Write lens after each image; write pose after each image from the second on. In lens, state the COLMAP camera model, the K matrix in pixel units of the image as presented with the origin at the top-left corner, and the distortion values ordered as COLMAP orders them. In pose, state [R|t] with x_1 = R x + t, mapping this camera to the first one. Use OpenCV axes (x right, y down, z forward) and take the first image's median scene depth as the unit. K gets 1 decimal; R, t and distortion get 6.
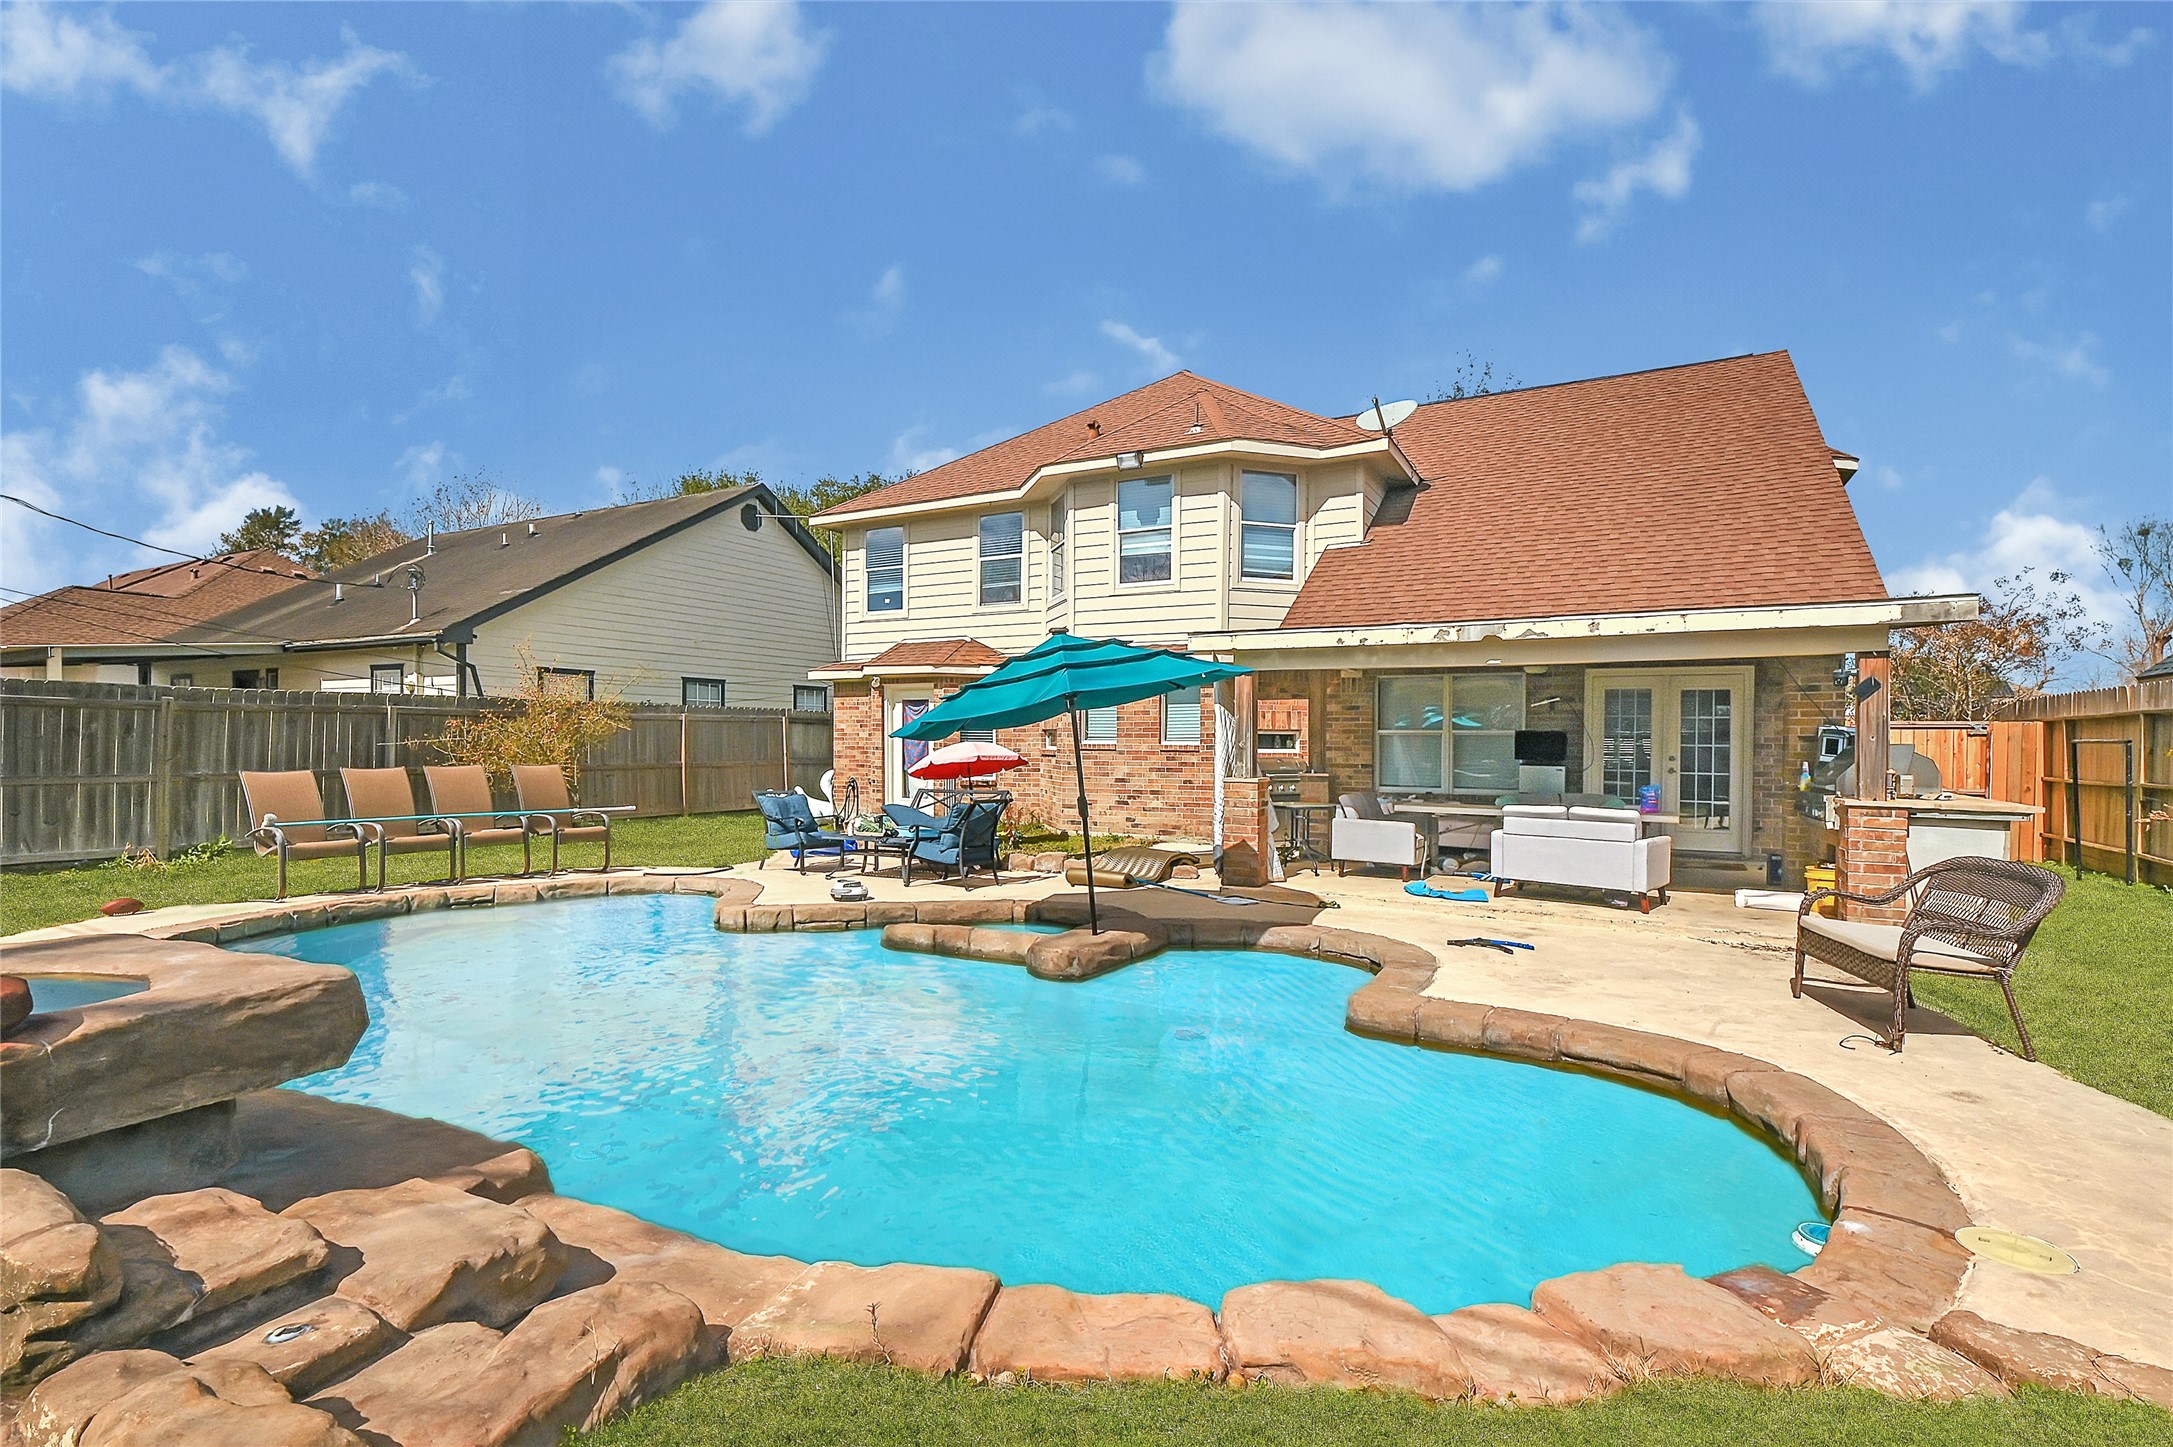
lens RADIAL K [[988.9, 0, 1149.1], [0, 988.9, 751.0], [0, 0, 1]] dist [-0.001255, 0.000059]
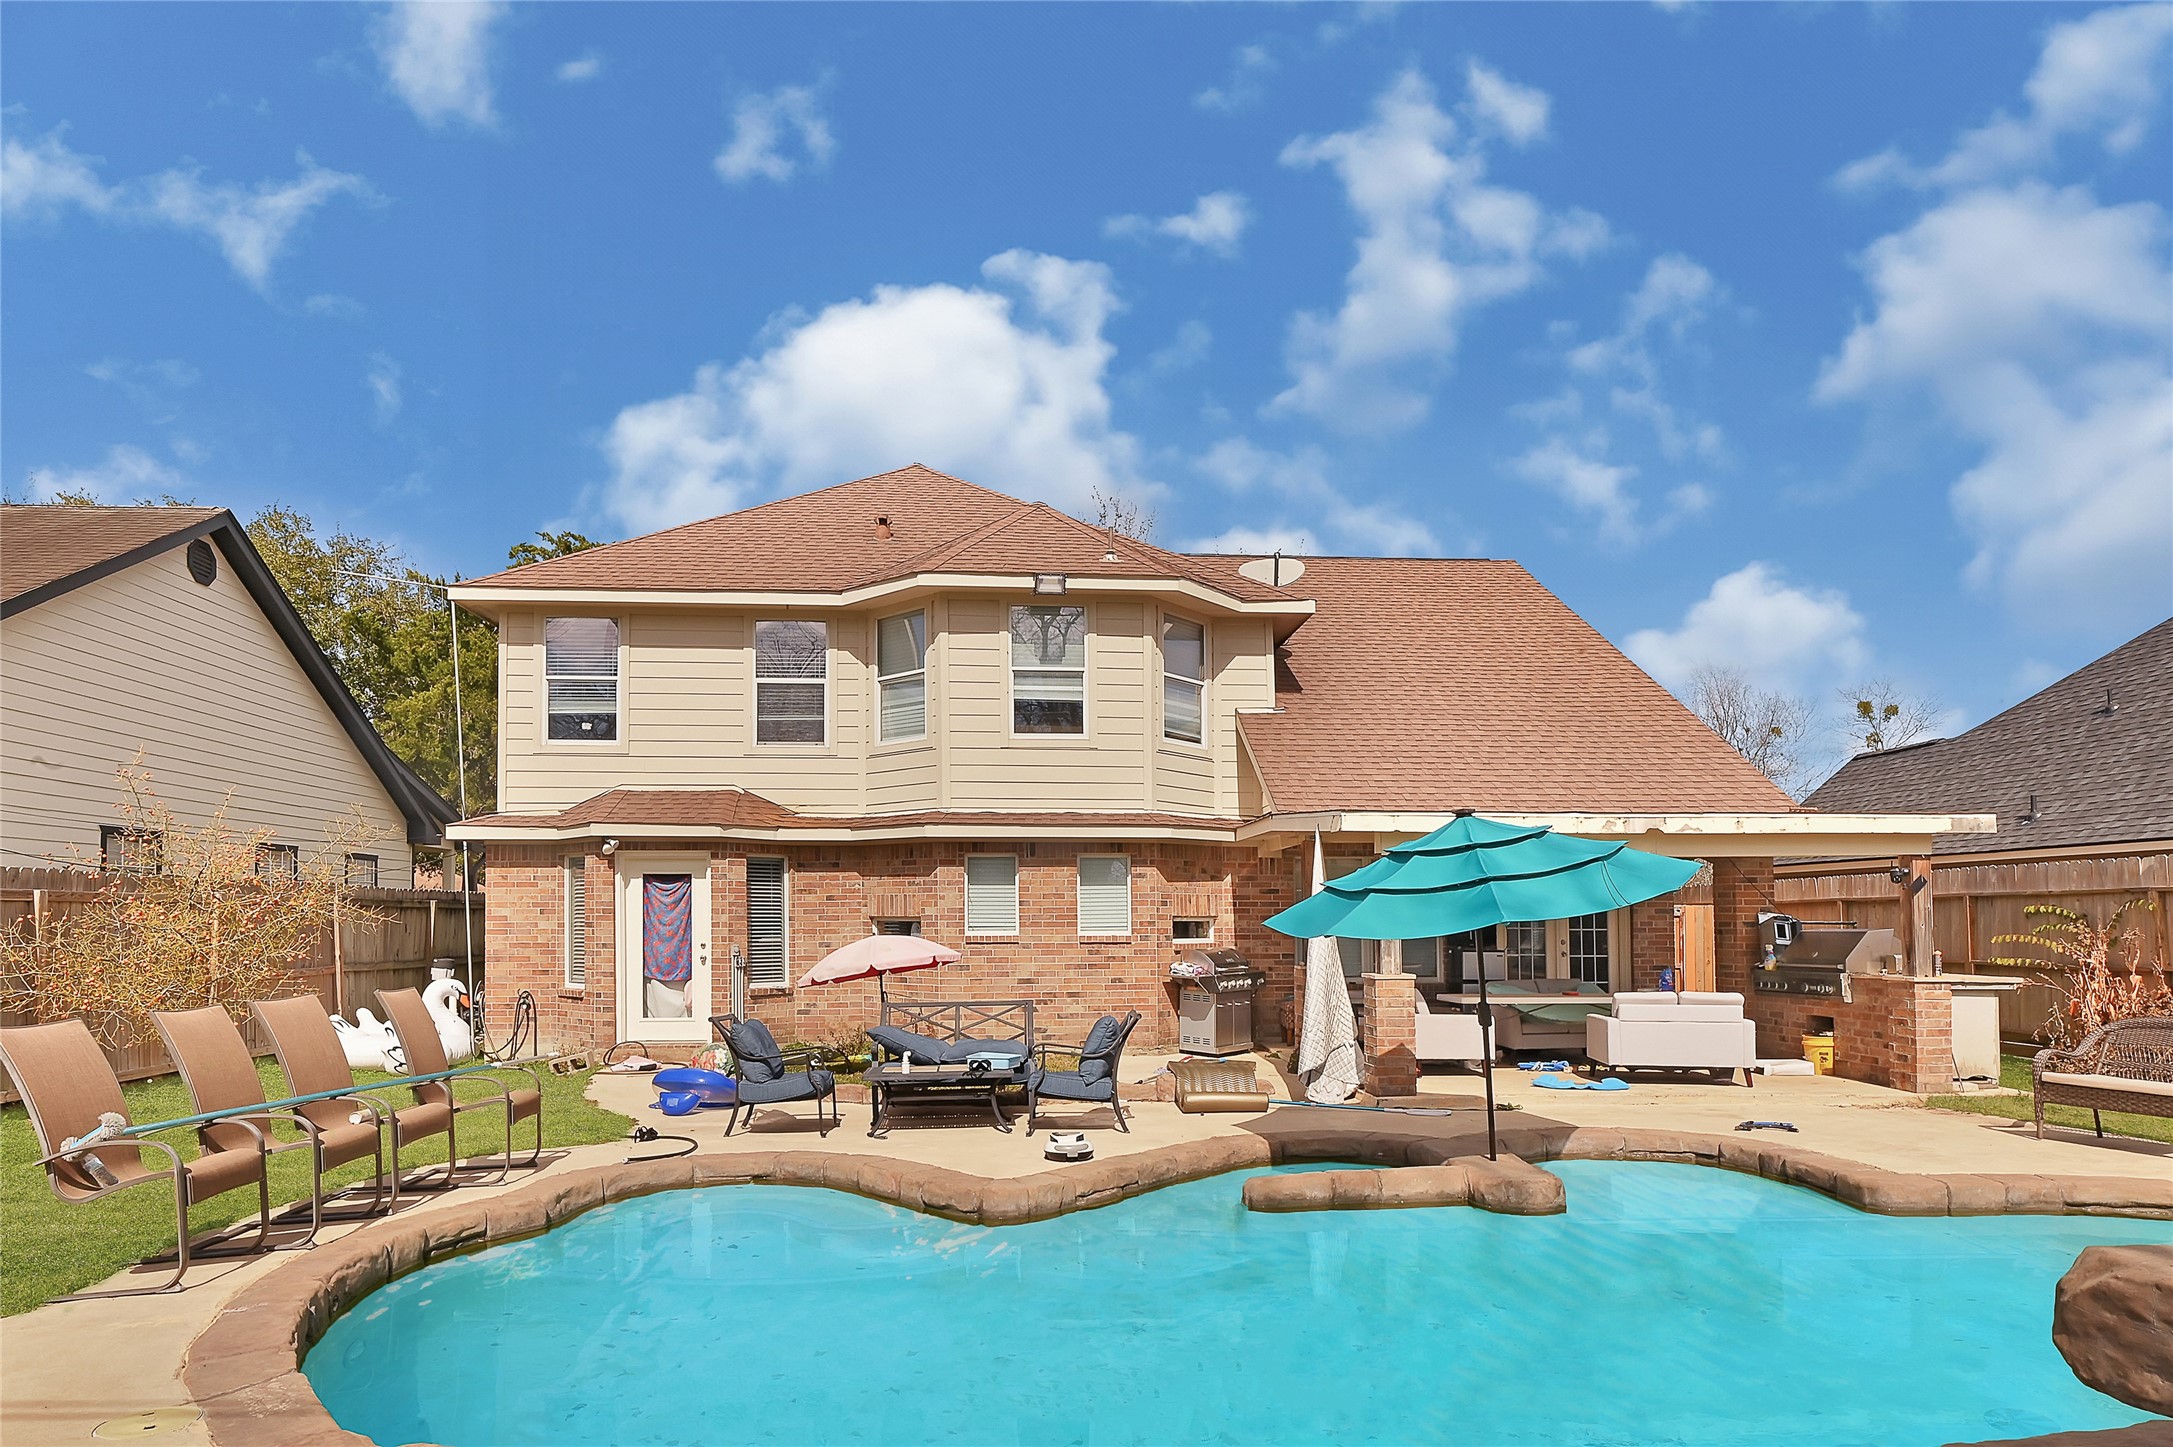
lens RADIAL K [[1203.7, 0, 1117.2], [0, 1203.7, 896.2], [0, 0, 1]] dist [-0.006078, 0.000947]
pose [[0.848333, 0.002809, 0.529456, -0.478193], [0.012562, 0.999598, -0.025432, -0.012971], [-0.529314, 0.028226, 0.847956, 0.142674]]
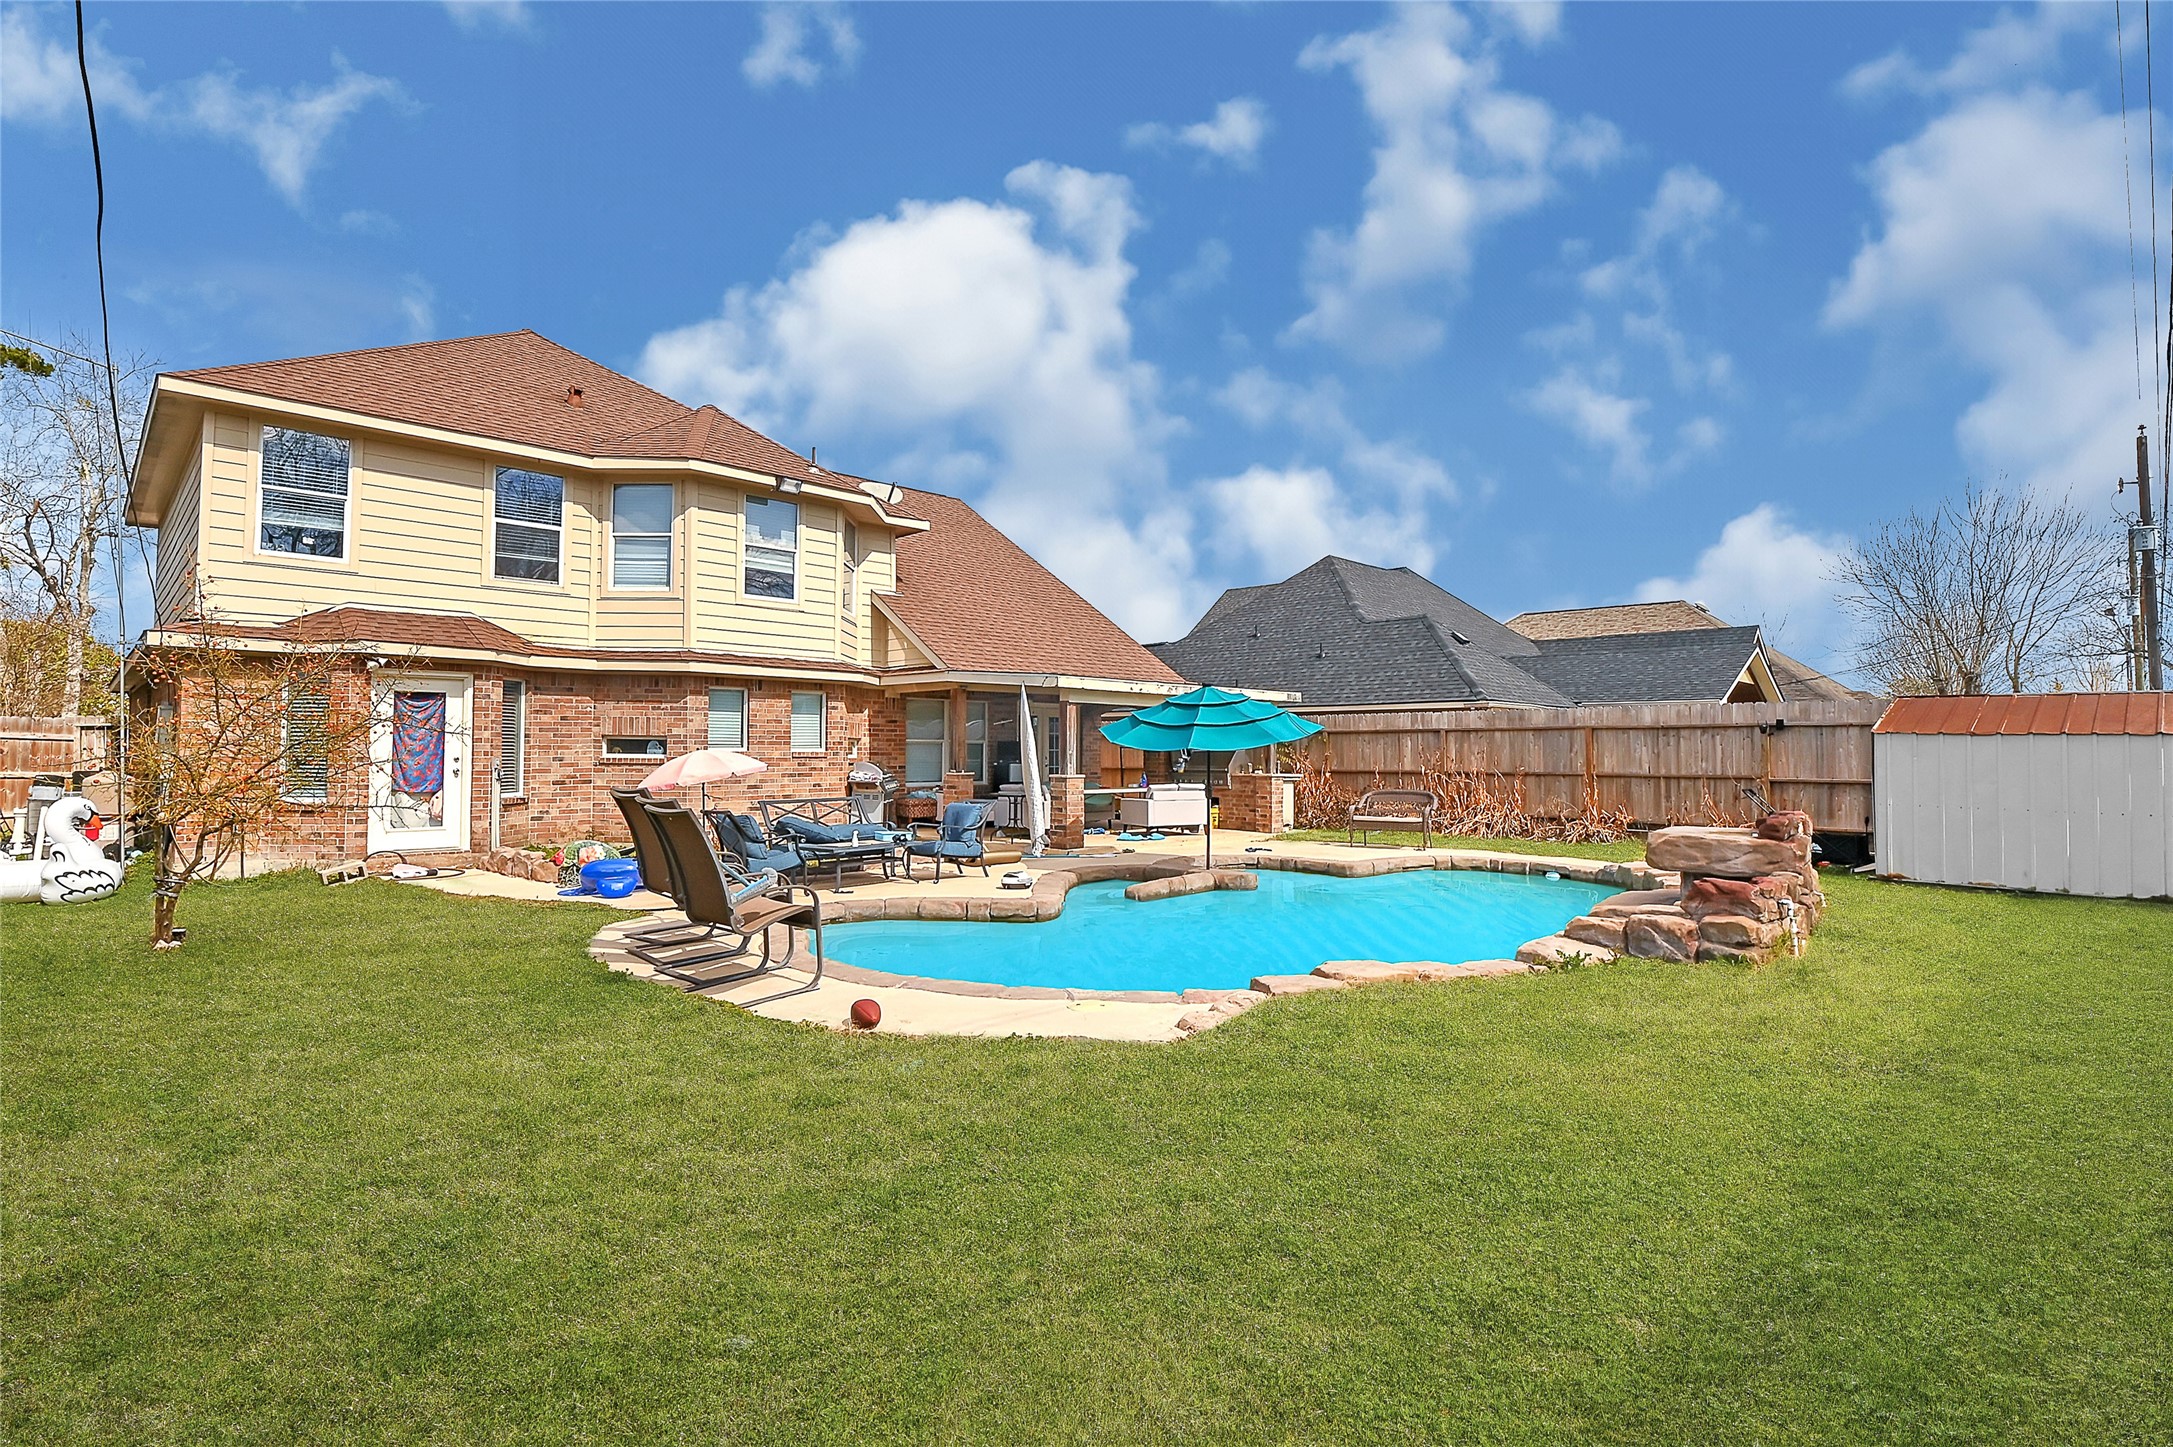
lens RADIAL K [[988.9, 0, 1087.1], [0, 988.9, 710.2], [0, 0, 1]] dist [-0.001255, 0.000059]
pose [[0.326496, 0.031223, 0.944683, -0.885450], [0.005035, 0.999383, -0.034772, -0.012202], [-0.945185, 0.016109, 0.326137, 0.340862]]
